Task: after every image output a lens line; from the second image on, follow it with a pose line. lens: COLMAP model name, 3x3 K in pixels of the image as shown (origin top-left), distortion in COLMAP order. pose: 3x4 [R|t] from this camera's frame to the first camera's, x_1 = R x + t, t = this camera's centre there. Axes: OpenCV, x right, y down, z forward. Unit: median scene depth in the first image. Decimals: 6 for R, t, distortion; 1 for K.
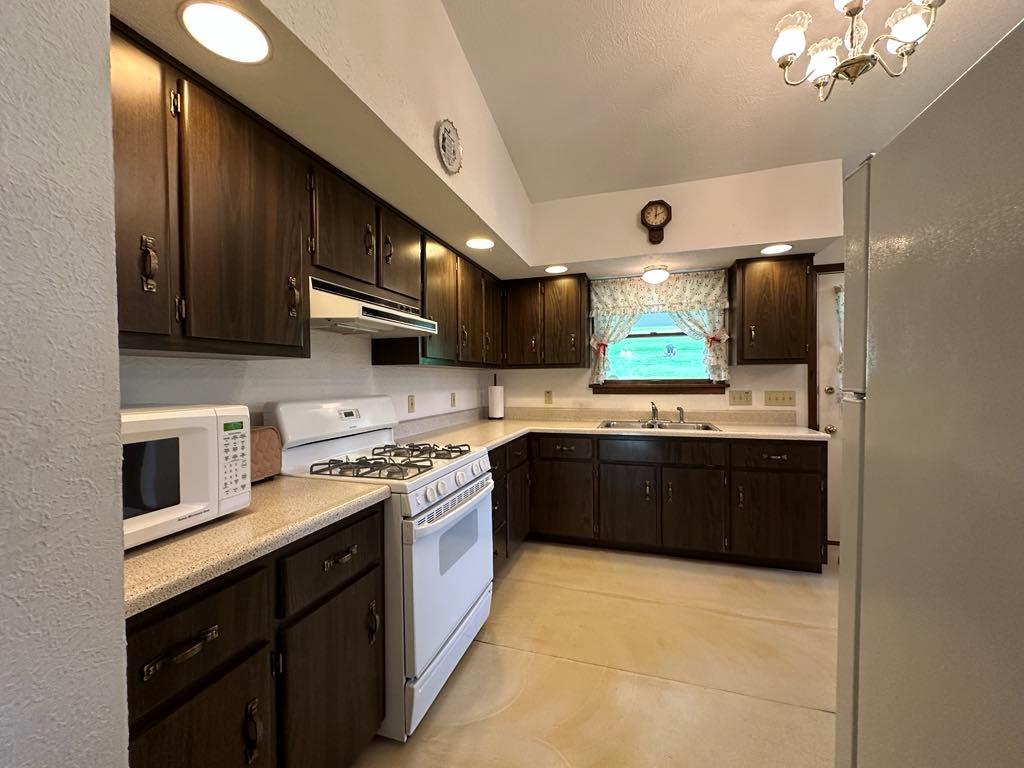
lens RADIAL K [[409.8, 0, 512.0], [0, 409.8, 384.0], [0, 0, 1]] dist [-0.002105, 0.000357]
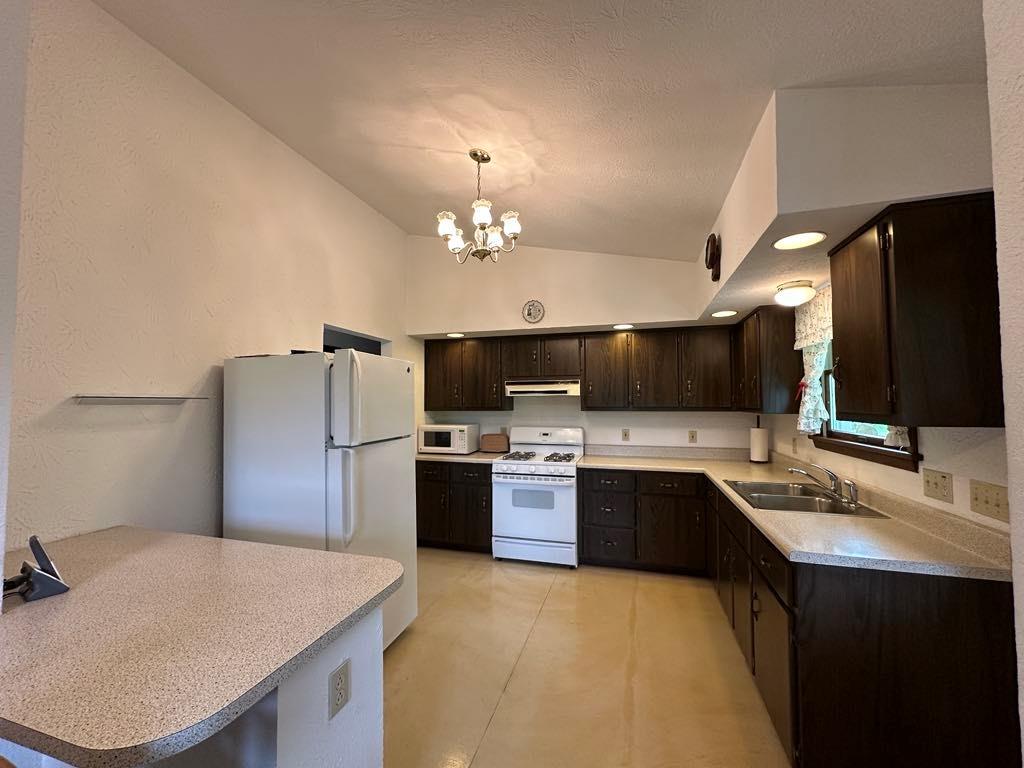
lens RADIAL K [[409.8, 0, 512.0], [0, 409.8, 384.0], [0, 0, 1]] dist [-0.002105, 0.000357]
pose [[0.020246, -0.037087, -0.999107, 1.711641], [-0.012147, 0.999229, -0.037337, -0.105820], [0.999721, 0.012892, 0.019780, 0.744640]]
